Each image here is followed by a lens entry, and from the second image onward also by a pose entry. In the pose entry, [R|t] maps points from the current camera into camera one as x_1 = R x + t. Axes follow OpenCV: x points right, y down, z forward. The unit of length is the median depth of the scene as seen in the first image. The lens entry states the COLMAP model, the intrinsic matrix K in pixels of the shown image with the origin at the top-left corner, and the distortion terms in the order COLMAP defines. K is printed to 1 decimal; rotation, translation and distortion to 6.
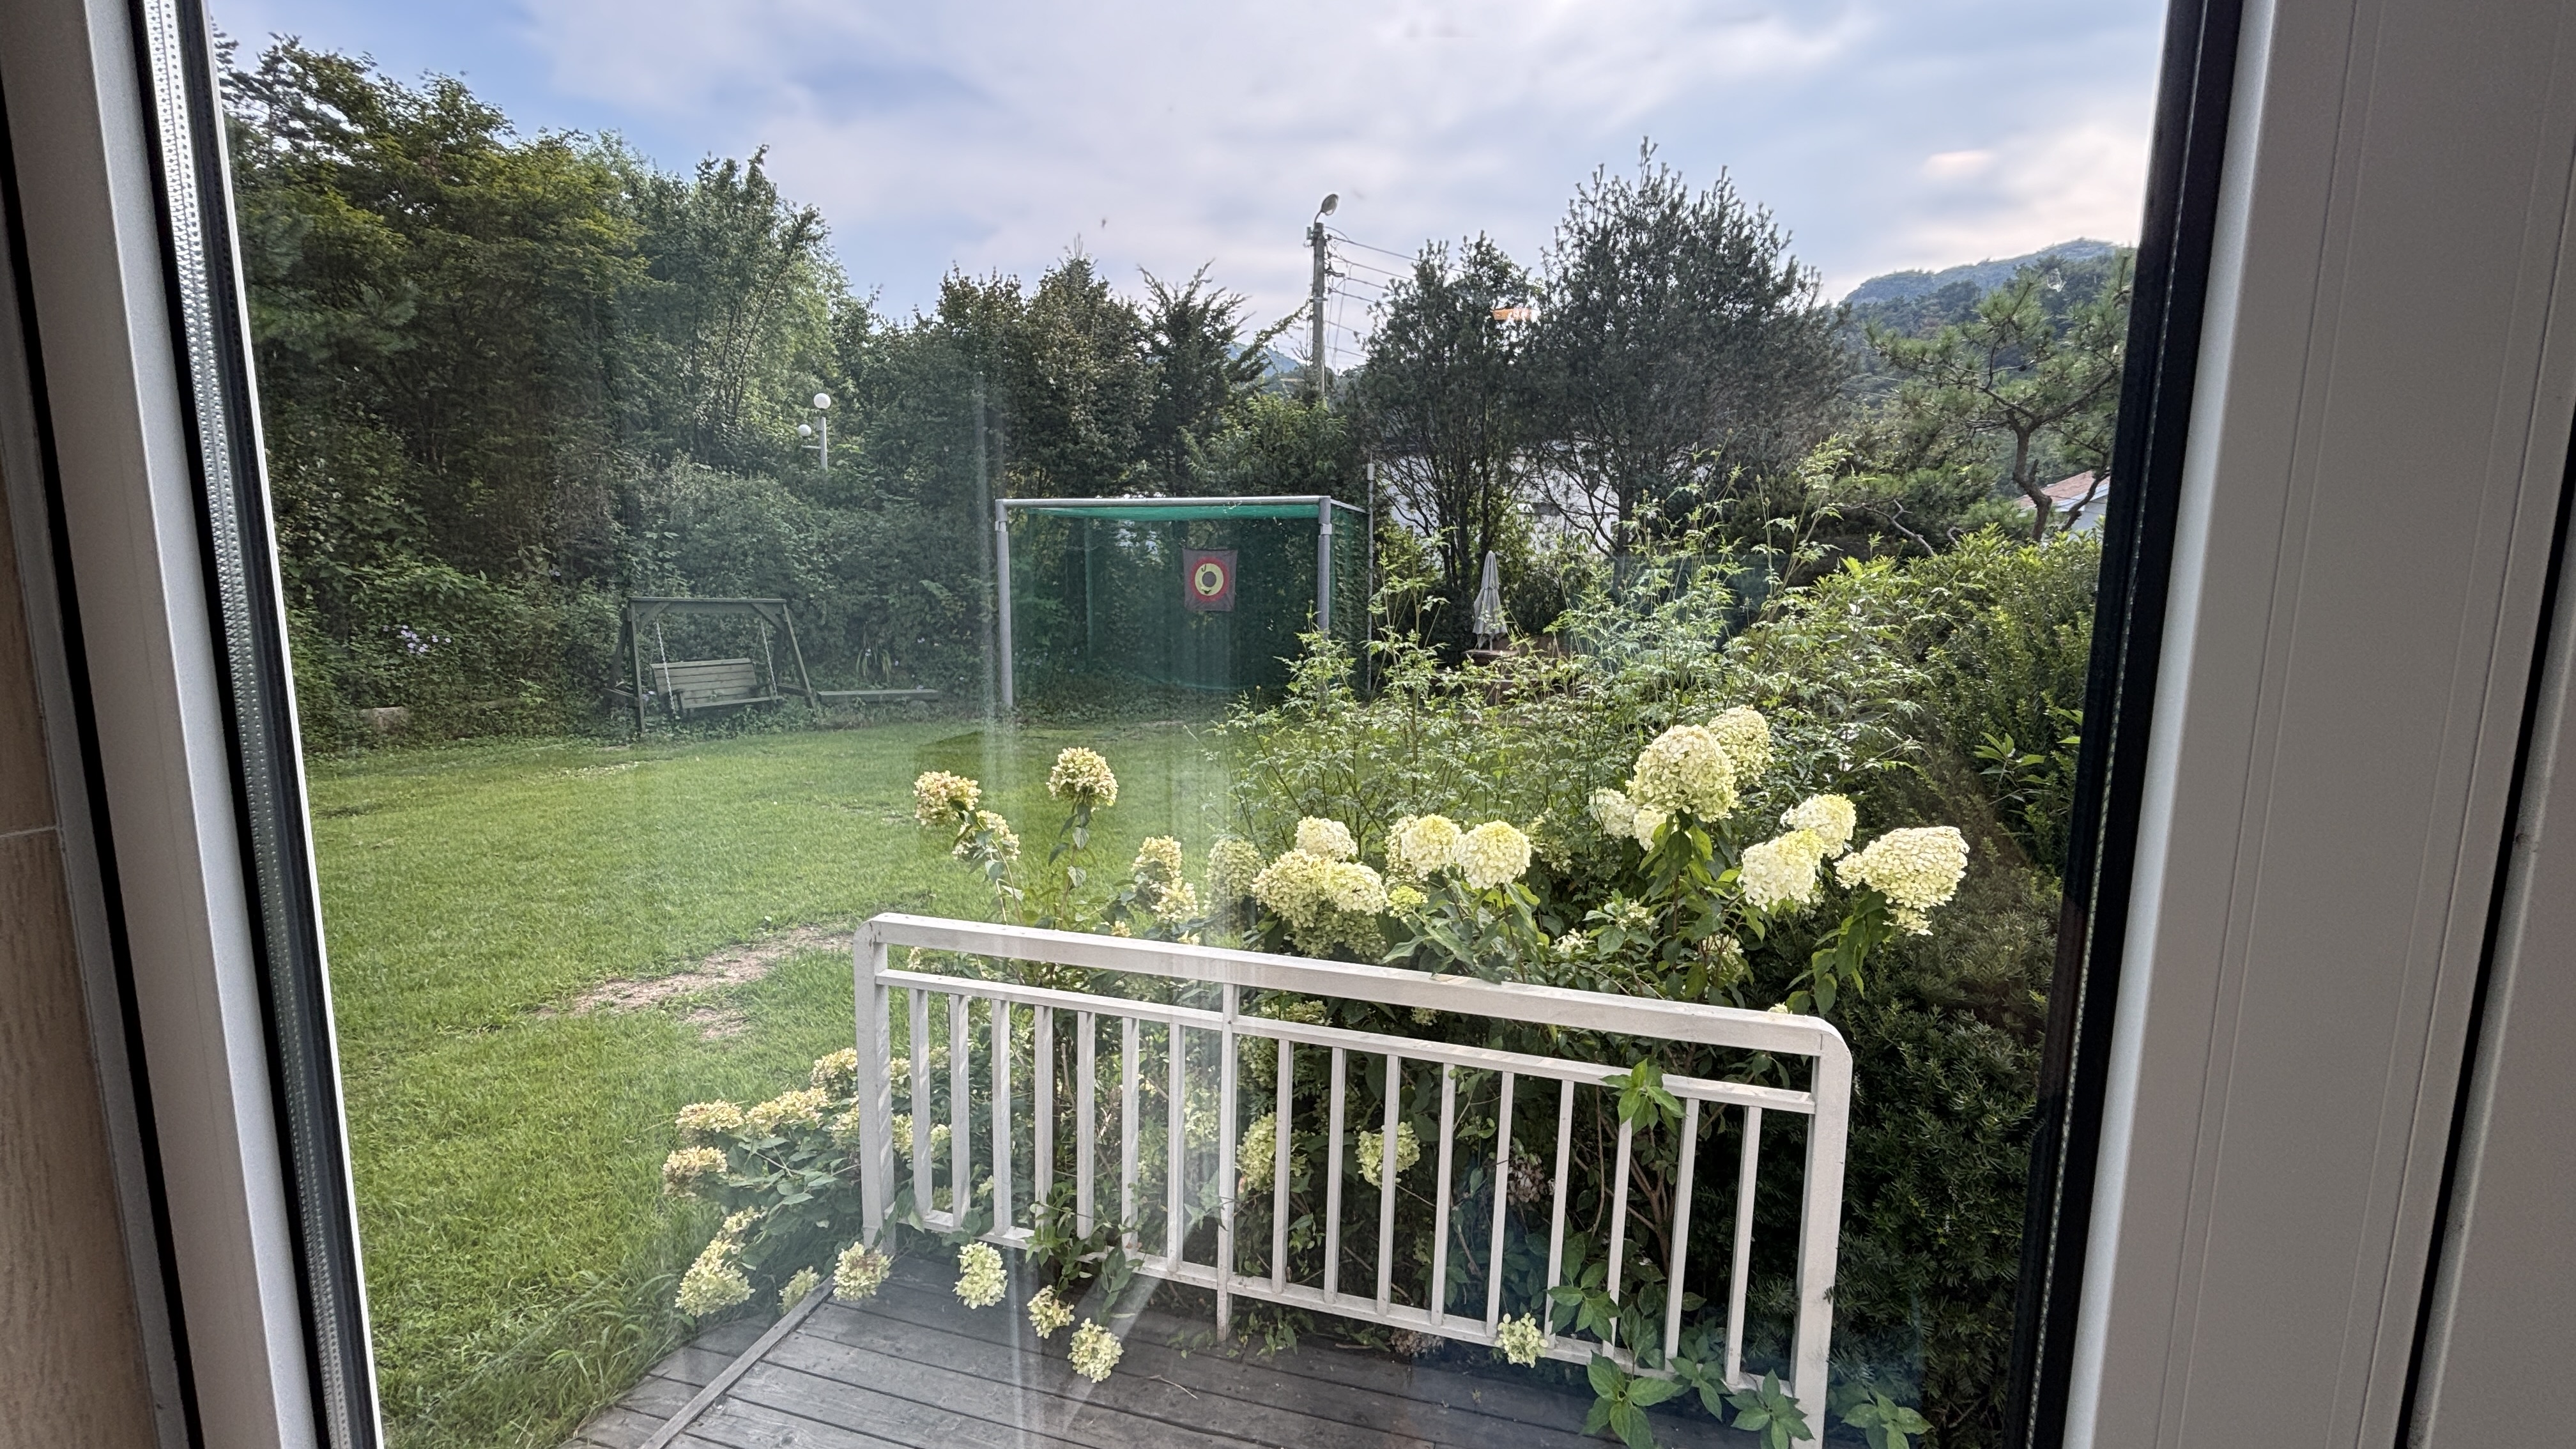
lens RADIAL K [[1054.1, 0, 1288.5], [0, 1054.1, 729.7], [0, 0, 1]] dist [0.002346, 0.000081]
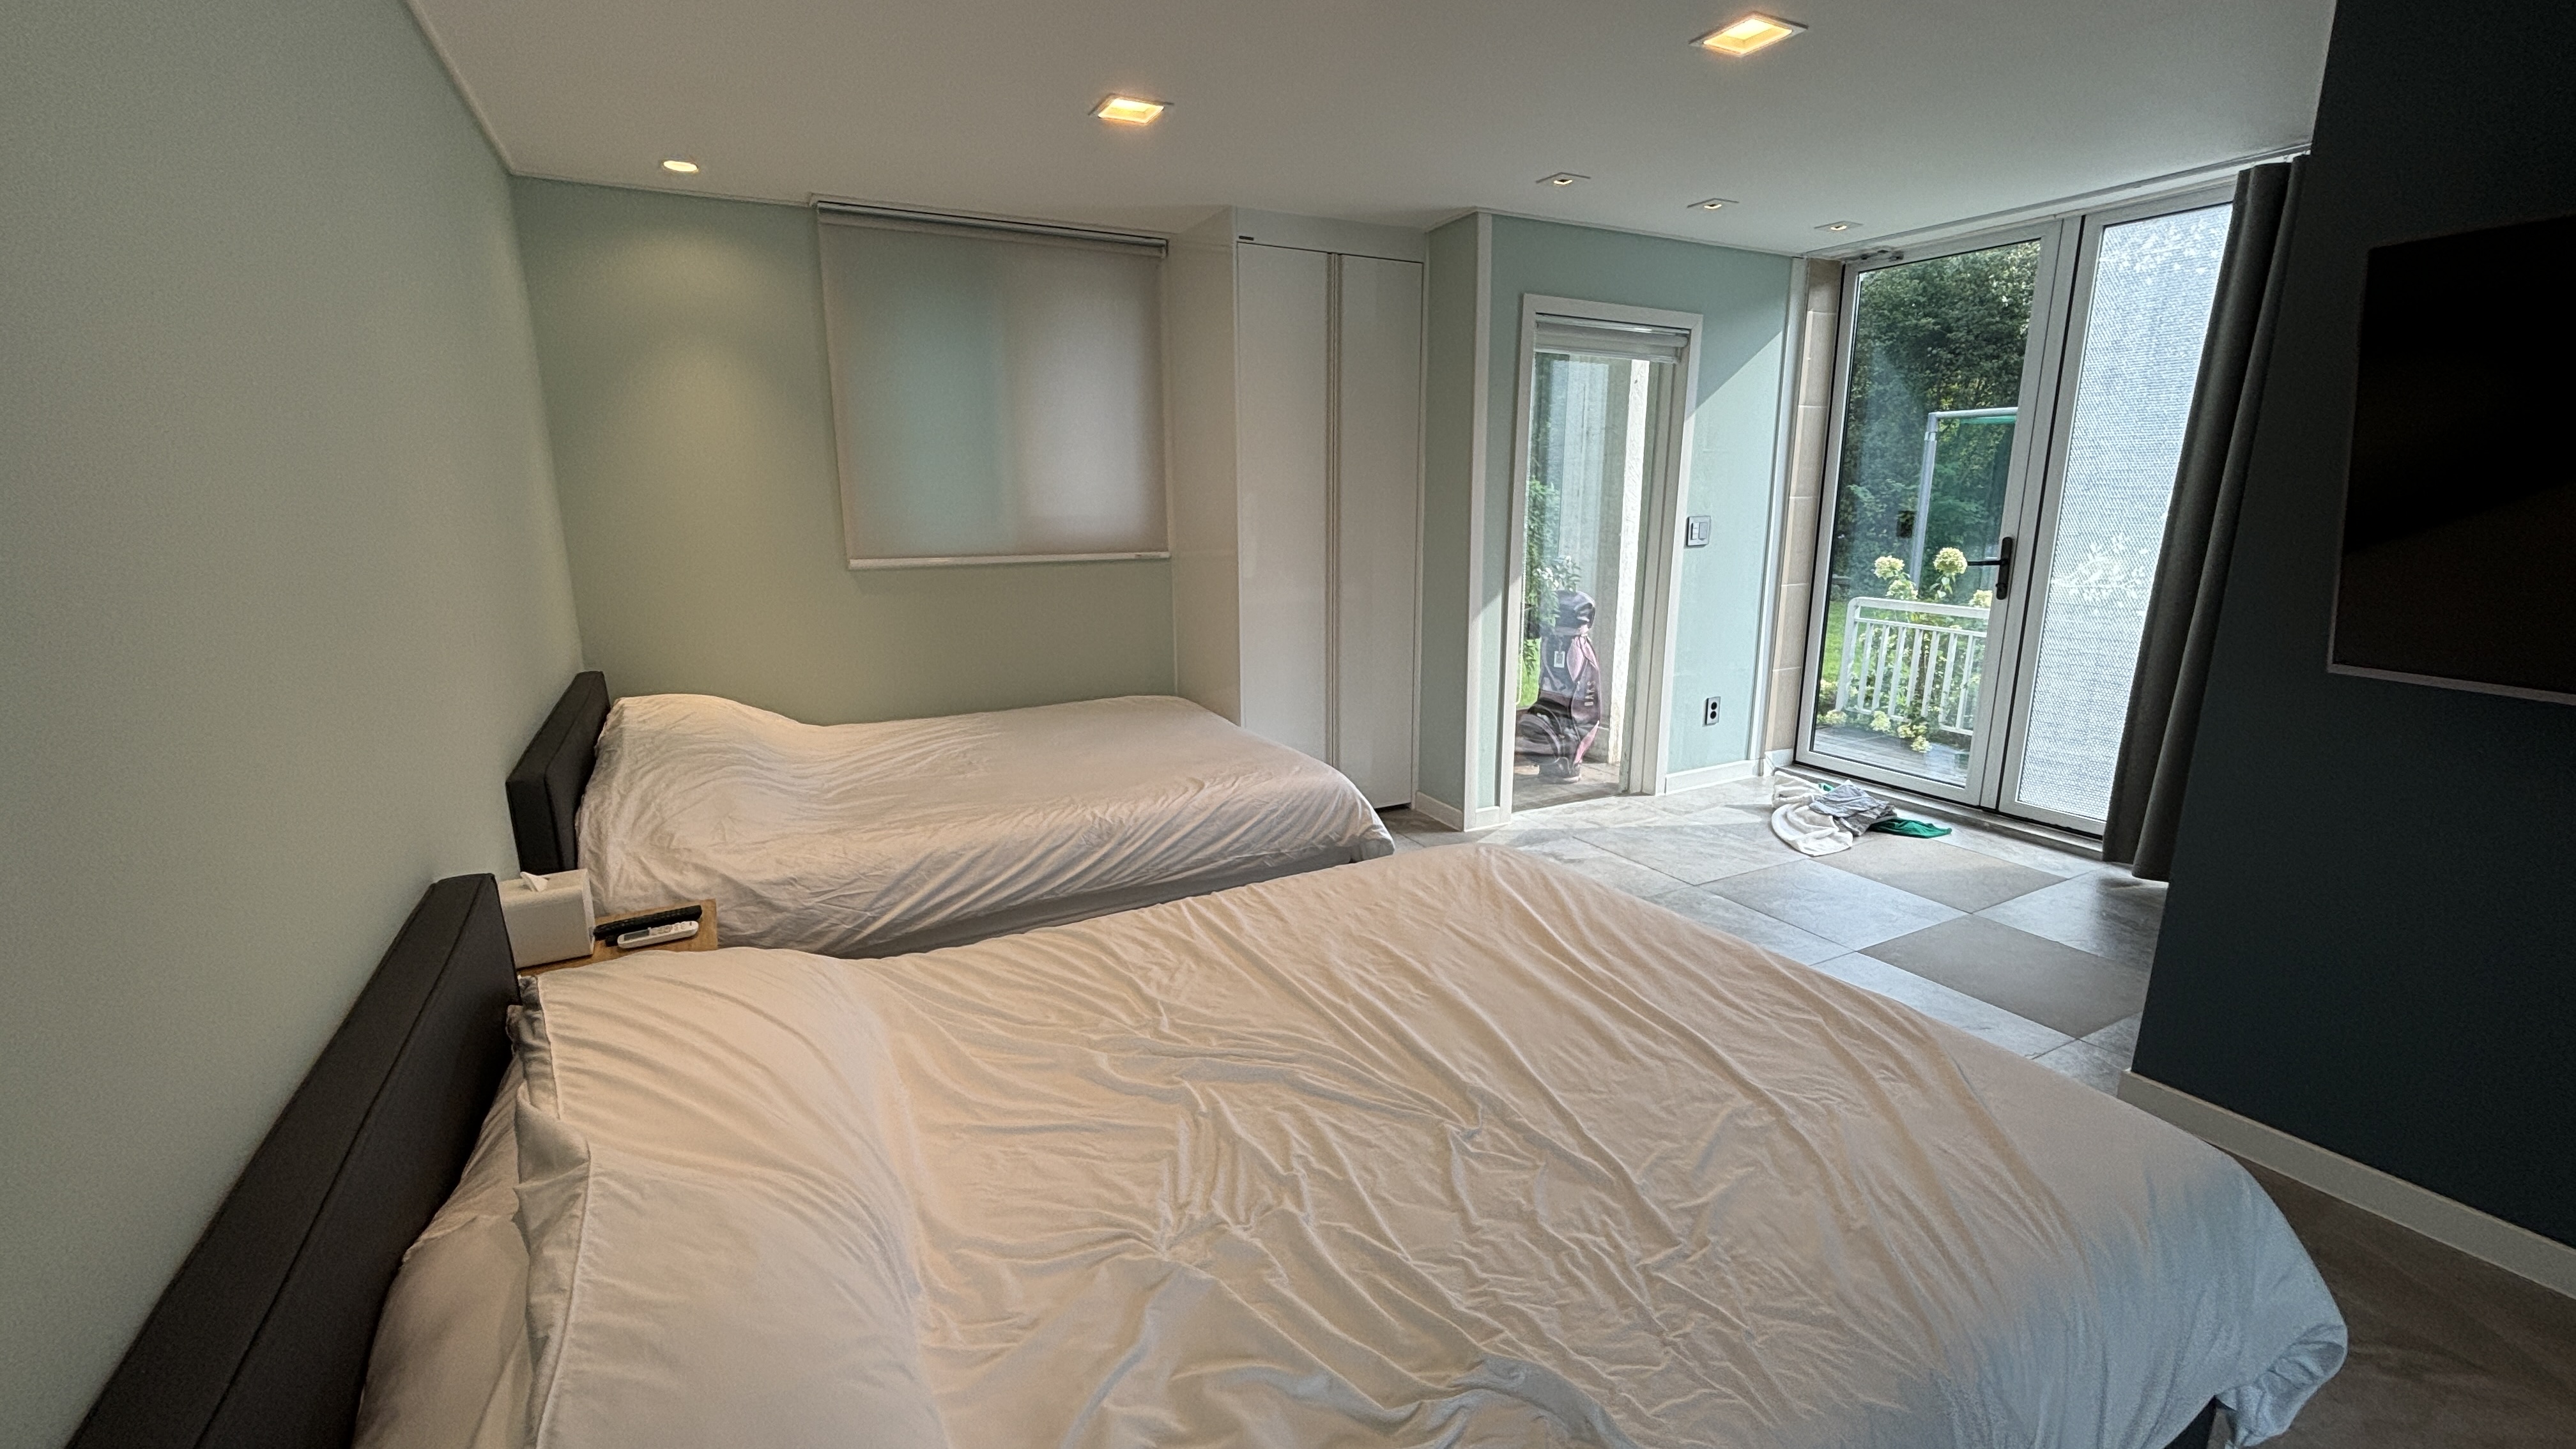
lens RADIAL K [[1054.1, 0, 1289.5], [0, 1054.1, 727.4], [0, 0, 1]] dist [0.002346, 0.000081]
pose [[0.702043, 0.142934, -0.697642, 0.079469], [-0.086908, 0.989524, 0.115279, 0.045966], [0.706811, -0.020300, 0.707111, -0.295382]]
